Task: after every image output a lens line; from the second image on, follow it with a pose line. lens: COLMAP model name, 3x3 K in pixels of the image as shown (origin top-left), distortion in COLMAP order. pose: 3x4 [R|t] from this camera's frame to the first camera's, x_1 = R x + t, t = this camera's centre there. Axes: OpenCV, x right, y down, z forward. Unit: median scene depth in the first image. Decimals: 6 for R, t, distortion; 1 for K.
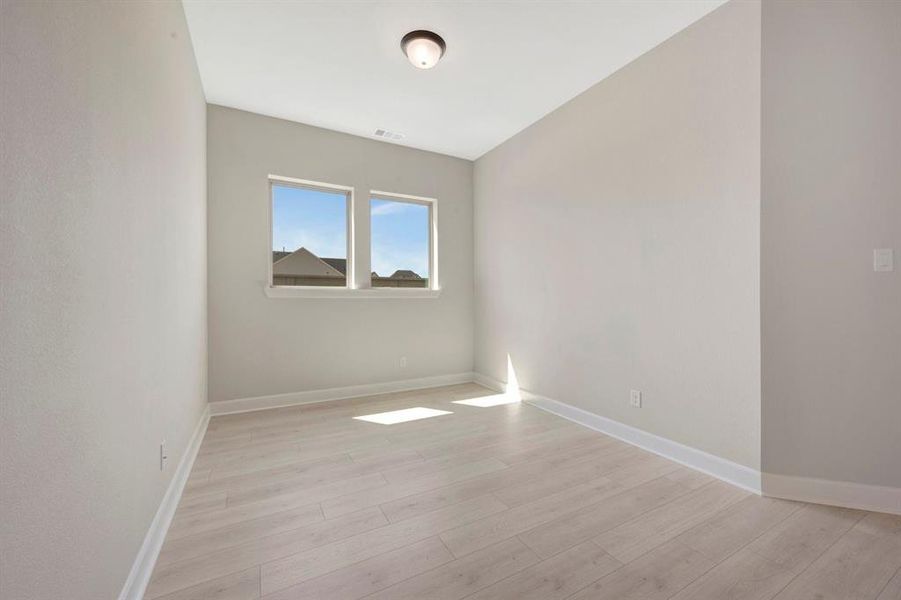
lens RADIAL K [[363.9, 0, 454.2], [0, 363.9, 303.7], [0, 0, 1]] dist [0.000773, 0.000254]
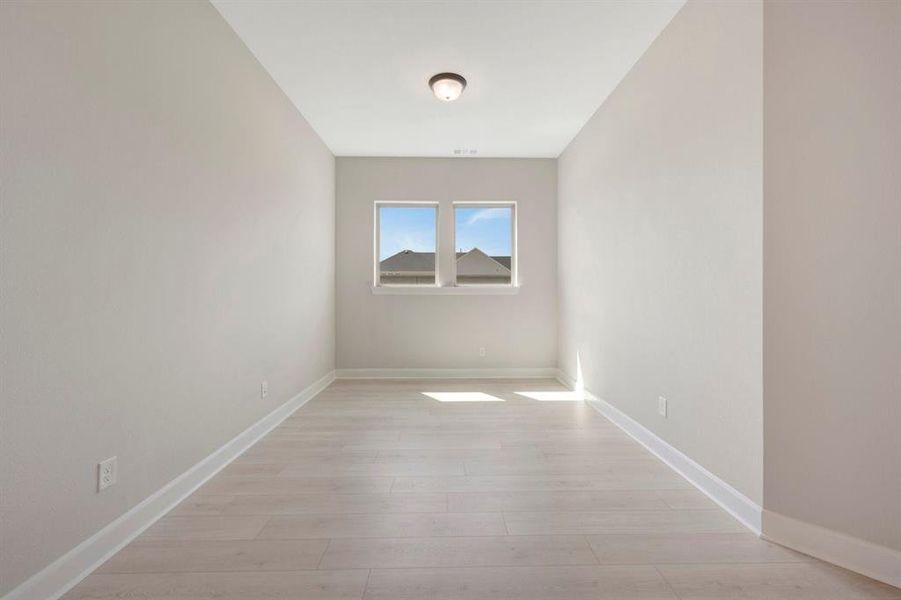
lens RADIAL K [[362.2, 0, 451.0], [0, 362.2, 294.1], [0, 0, 1]] dist [-0.000334, 0.000020]
pose [[0.887127, 0.001768, -0.461522, 0.312294], [-0.008845, 0.999874, -0.013172, -0.000355], [0.461441, 0.015767, 0.887031, -0.026566]]
